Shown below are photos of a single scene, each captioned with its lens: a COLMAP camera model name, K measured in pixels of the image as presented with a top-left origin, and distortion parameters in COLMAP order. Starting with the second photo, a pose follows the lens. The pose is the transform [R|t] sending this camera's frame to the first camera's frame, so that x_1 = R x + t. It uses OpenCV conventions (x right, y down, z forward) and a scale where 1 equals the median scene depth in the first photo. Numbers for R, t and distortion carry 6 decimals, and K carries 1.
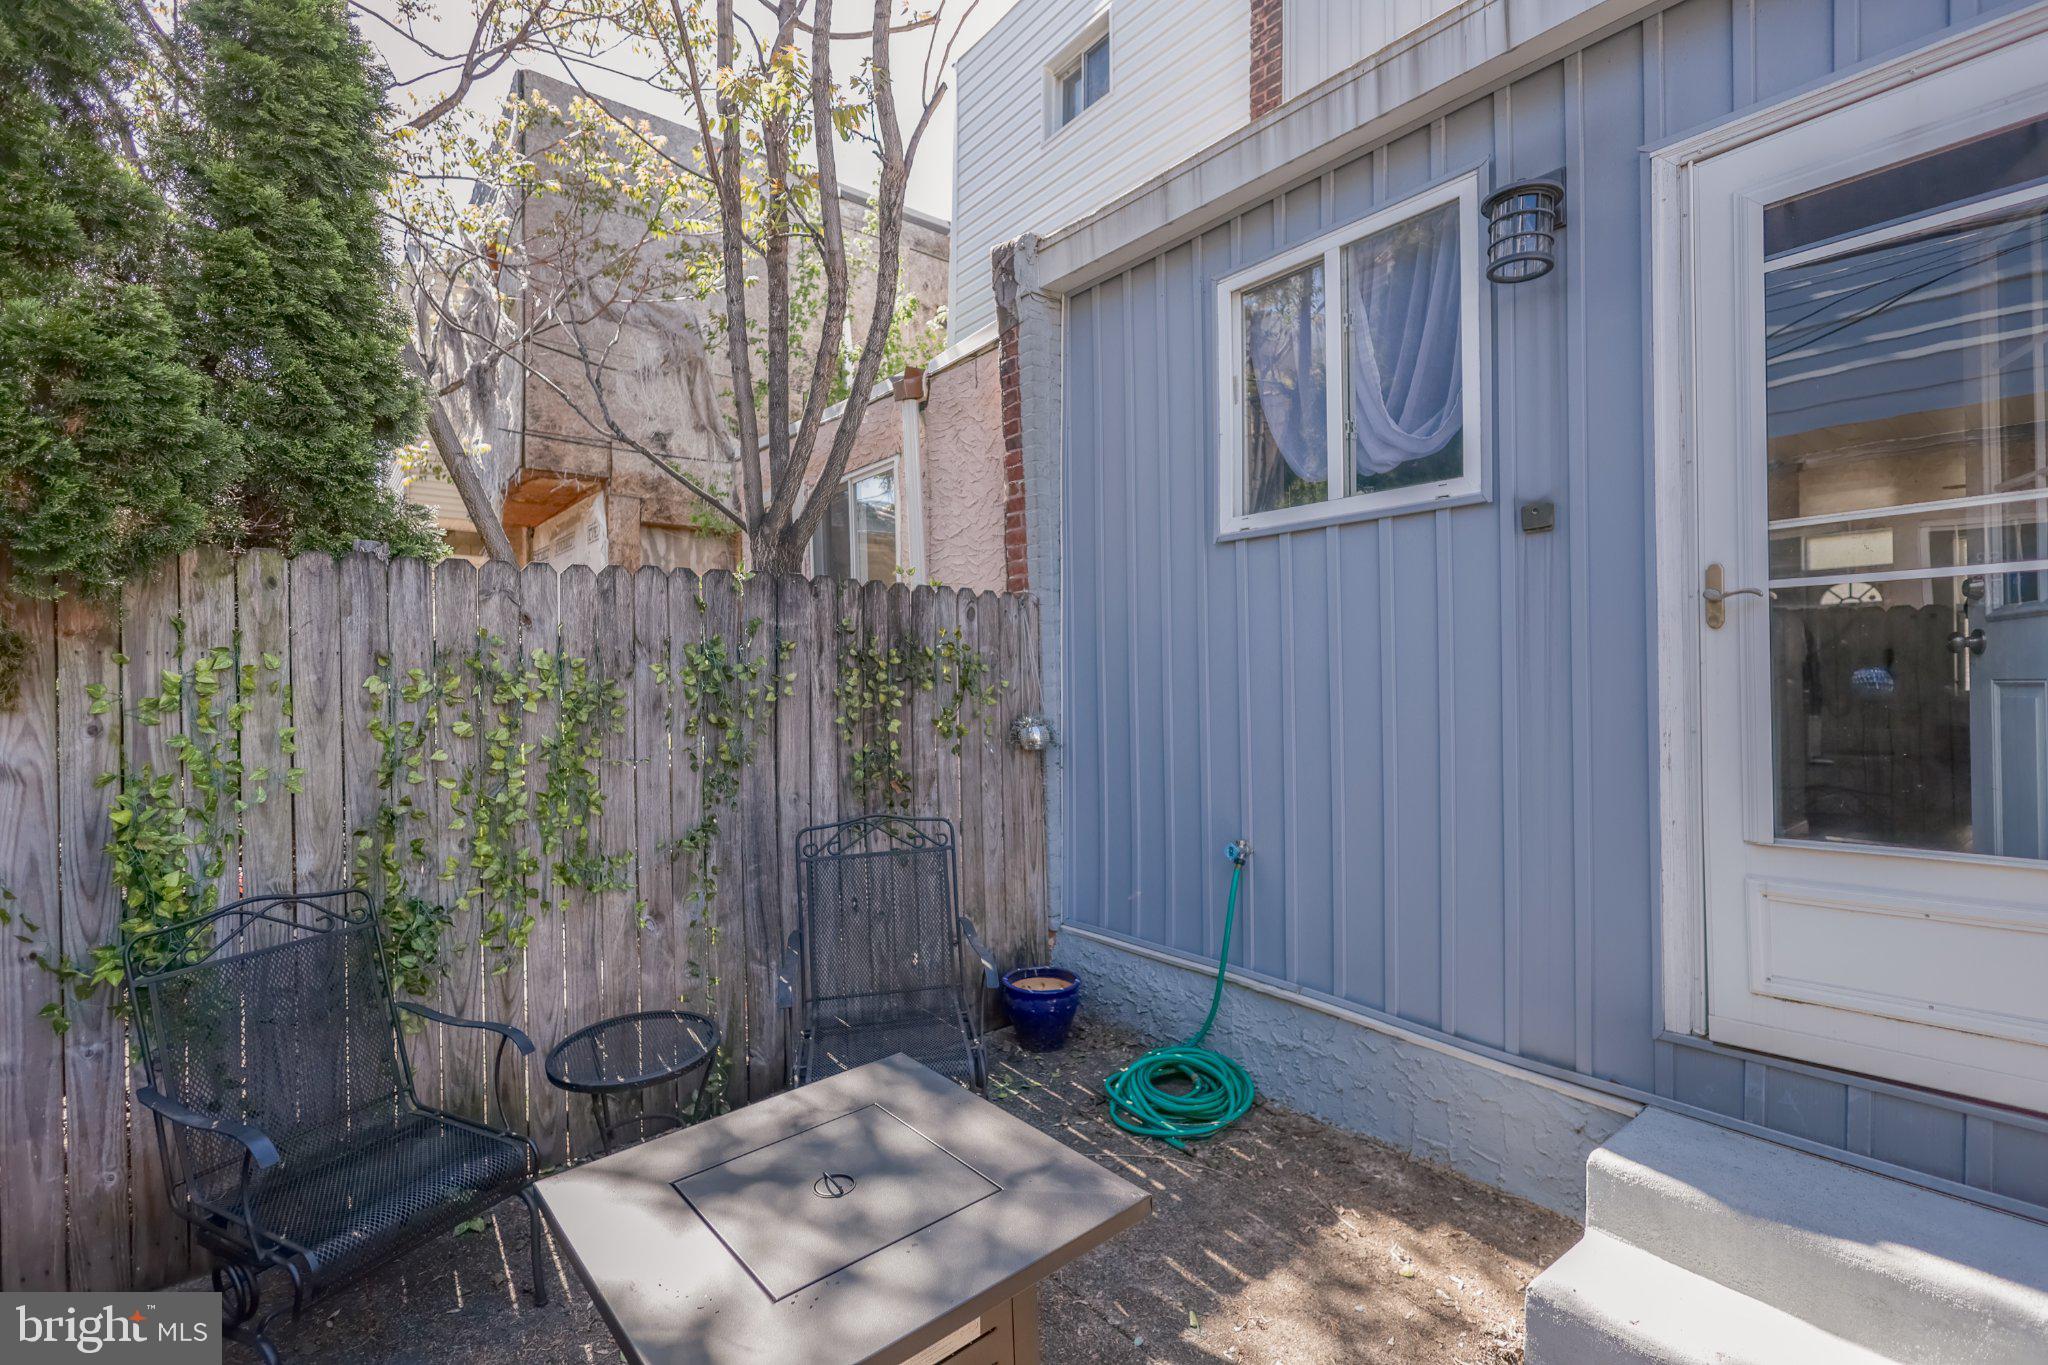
lens RADIAL K [[943.4, 0, 1024.4], [0, 943.4, 685.6], [0, 0, 1]] dist [-0.000612, 0.000891]
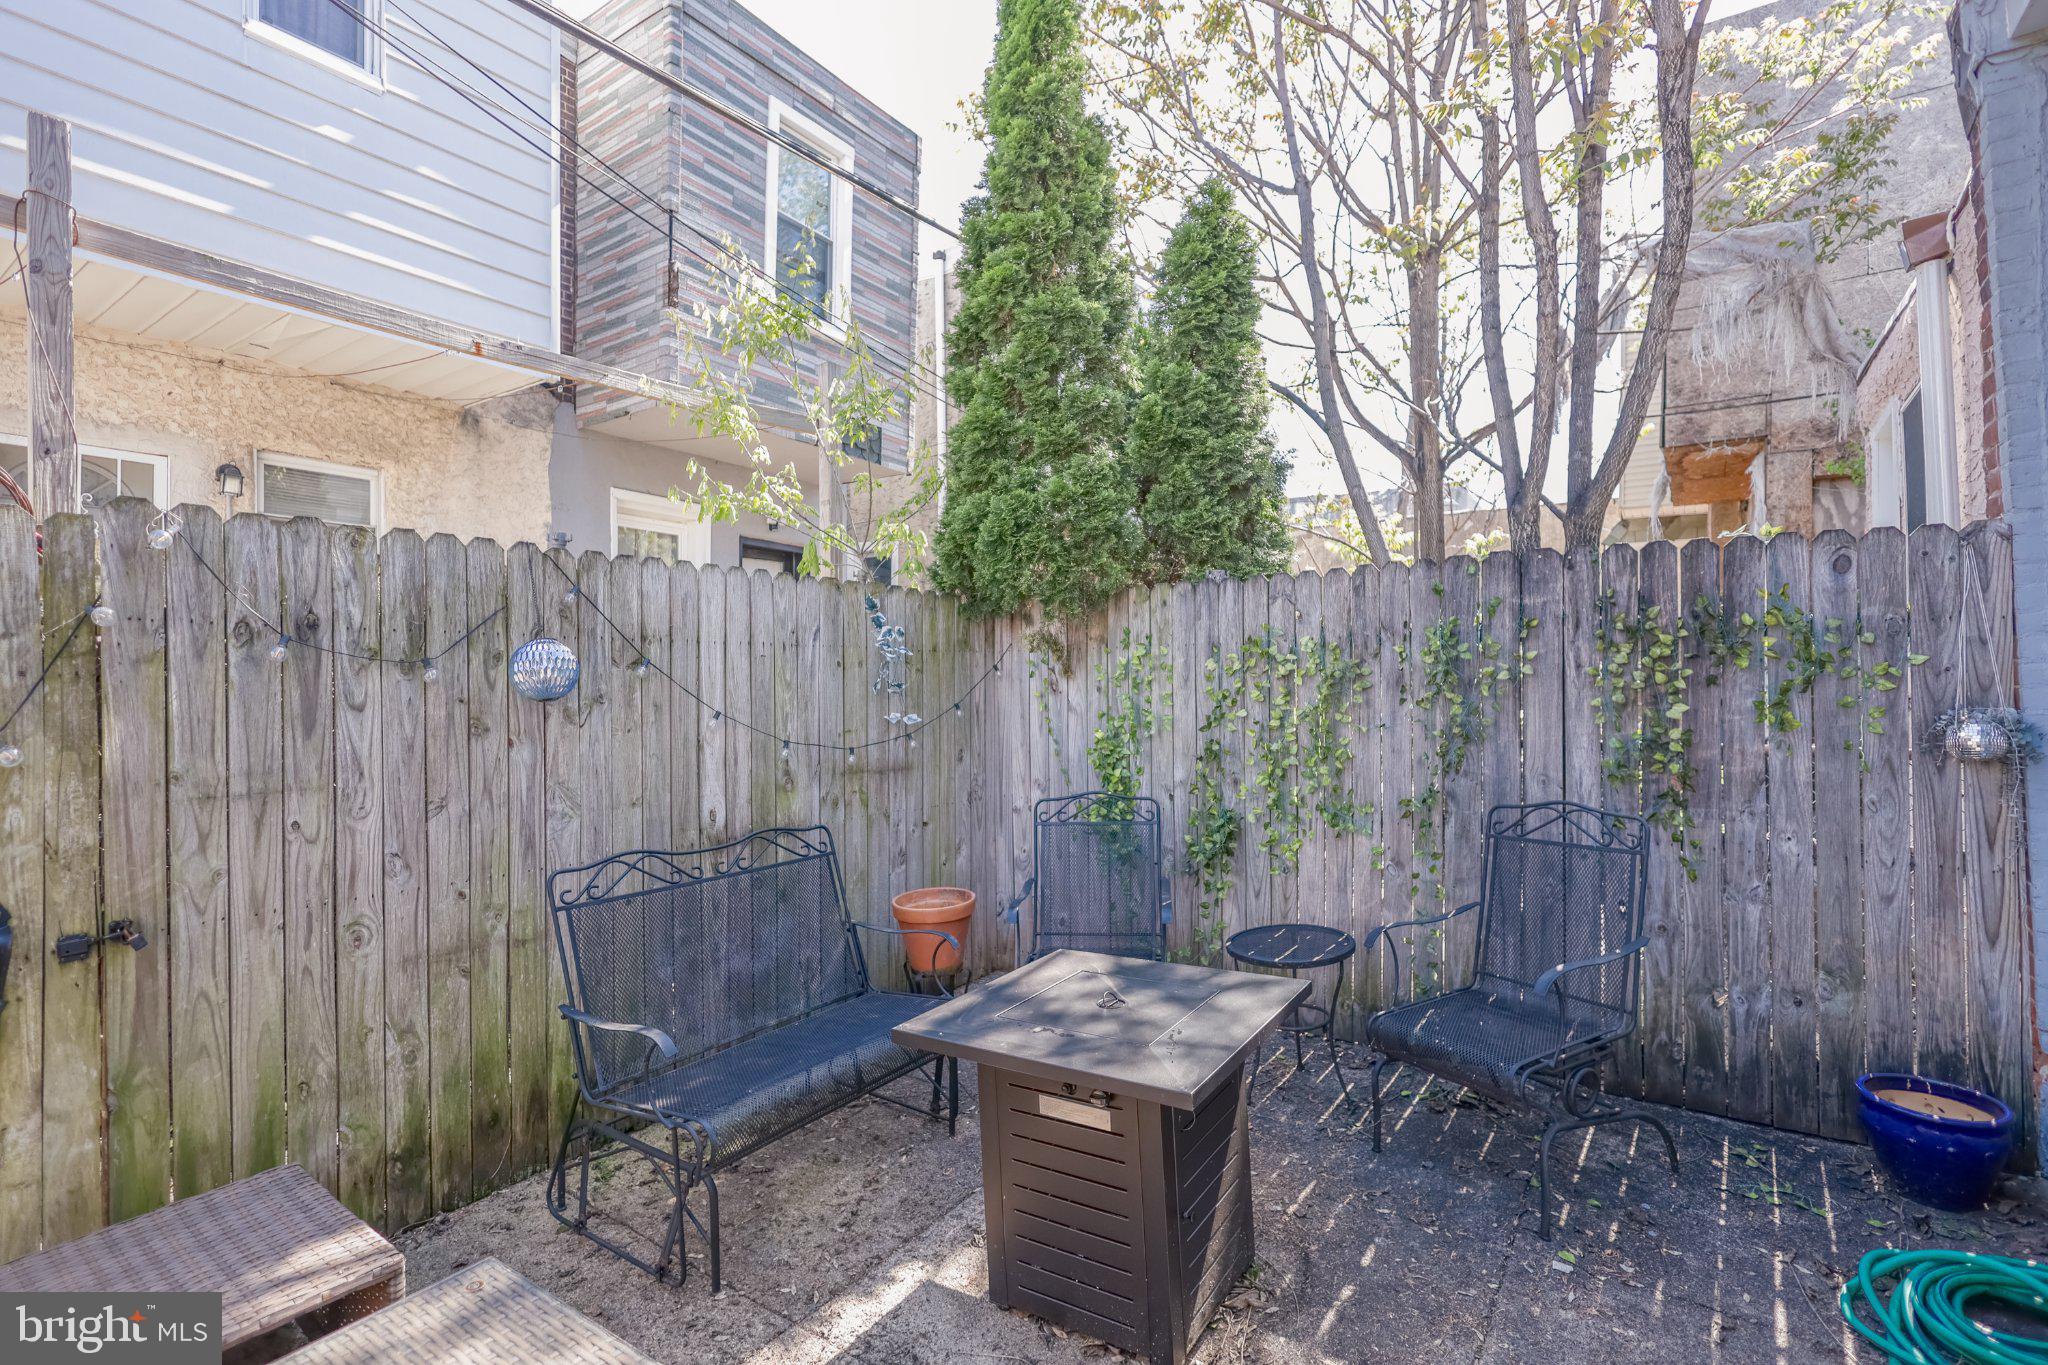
lens RADIAL K [[943.4, 0, 1024.4], [0, 943.4, 685.6], [0, 0, 1]] dist [-0.000612, 0.000891]
pose [[0.289253, 0.011948, -0.957178, 0.536140], [-0.002370, 0.999928, 0.011765, 0.012506], [0.957250, -0.001135, 0.289260, 0.210109]]
